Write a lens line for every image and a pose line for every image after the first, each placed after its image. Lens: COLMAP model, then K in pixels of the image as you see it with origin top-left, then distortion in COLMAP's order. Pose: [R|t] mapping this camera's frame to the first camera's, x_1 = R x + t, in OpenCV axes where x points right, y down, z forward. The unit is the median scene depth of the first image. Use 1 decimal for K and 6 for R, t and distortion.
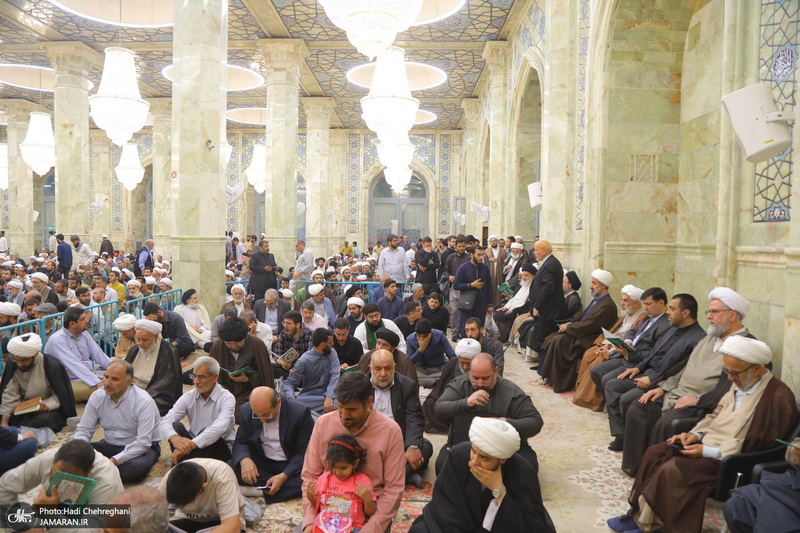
lens RADIAL K [[562.6, 0, 404.0], [0, 562.6, 272.8], [0, 0, 1]] dist [-0.117854, 0.069856]
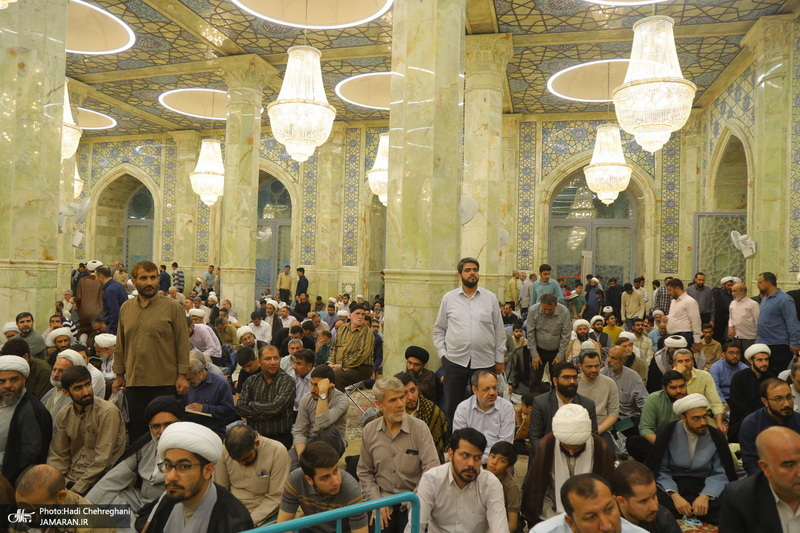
lens RADIAL K [[562.6, 0, 401.0], [0, 562.6, 269.7], [0, 0, 1]] dist [-0.117854, 0.069856]
pose [[0.971084, 0.009717, -0.238540, -0.075989], [-0.027738, 0.996997, -0.072305, -0.019667], [0.237121, 0.076831, 0.968437, 0.331130]]
